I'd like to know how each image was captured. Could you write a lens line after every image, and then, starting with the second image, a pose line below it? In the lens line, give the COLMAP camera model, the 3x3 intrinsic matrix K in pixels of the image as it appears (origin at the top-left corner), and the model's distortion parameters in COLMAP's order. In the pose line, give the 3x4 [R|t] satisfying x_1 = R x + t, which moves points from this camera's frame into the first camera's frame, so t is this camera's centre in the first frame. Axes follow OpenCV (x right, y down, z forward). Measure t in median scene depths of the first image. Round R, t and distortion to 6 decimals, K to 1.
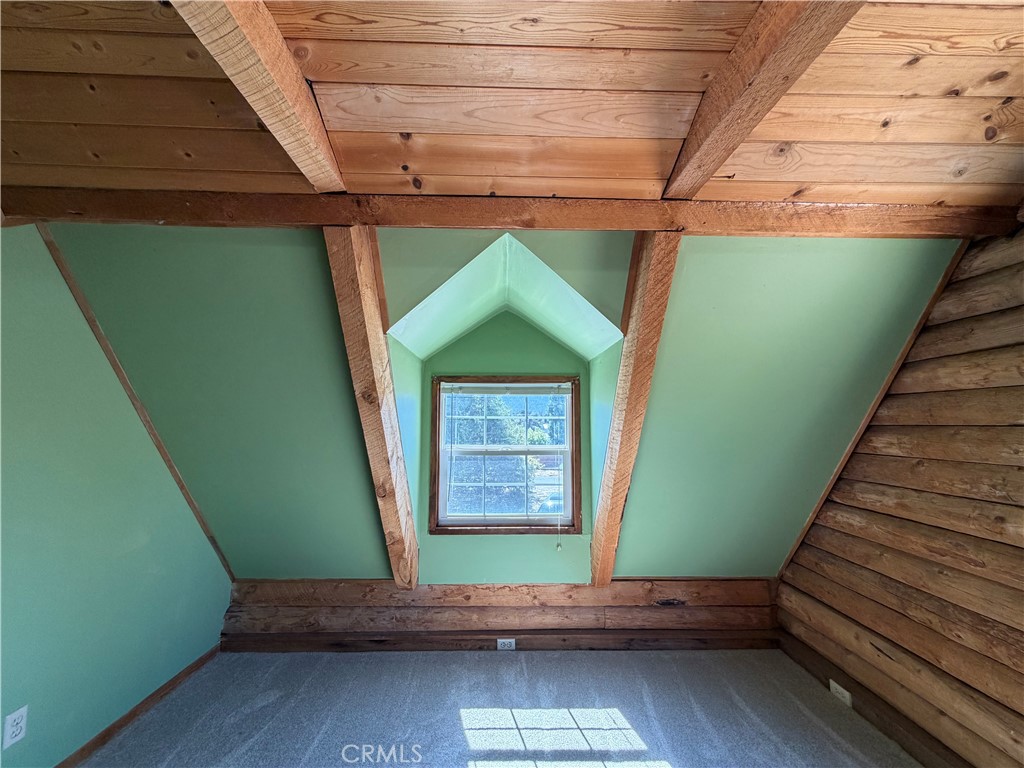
lens RADIAL K [[408.6, 0, 512.0], [0, 408.6, 384.0], [0, 0, 1]] dist [-0.003089, 0.000535]
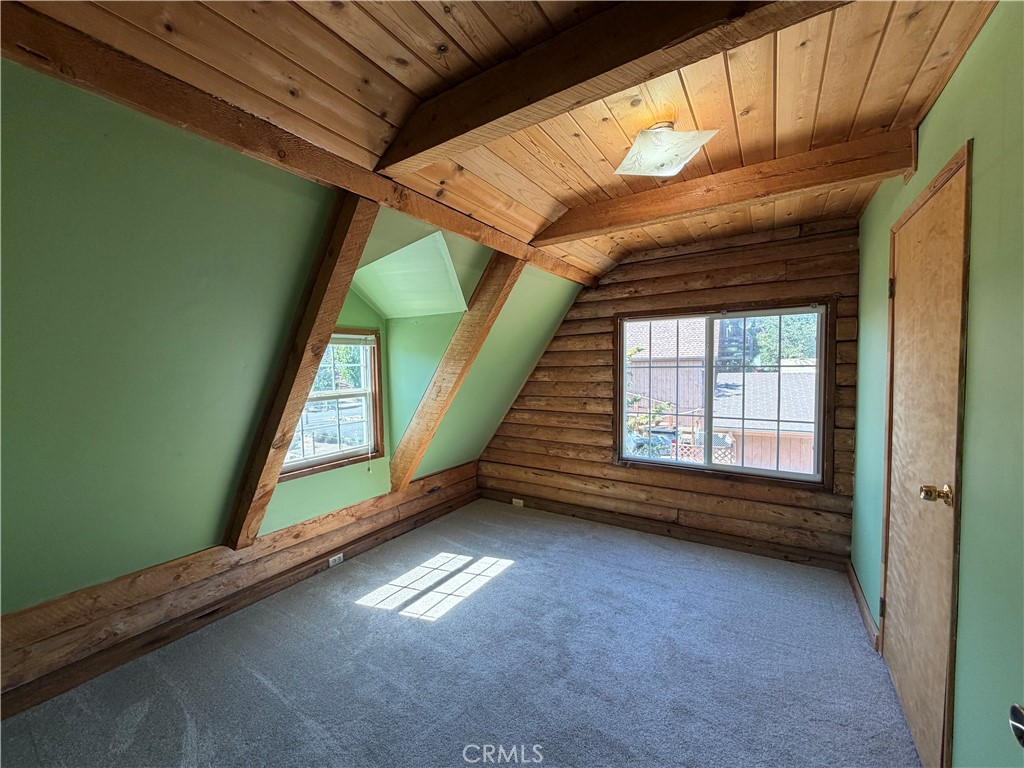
lens RADIAL K [[408.6, 0, 512.0], [0, 408.6, 384.0], [0, 0, 1]] dist [-0.003089, 0.000535]
pose [[0.560191, -0.053125, 0.826658, -0.671763], [-0.062618, 0.992370, 0.106209, -0.015567], [-0.825993, -0.111261, 0.552590, -0.001902]]
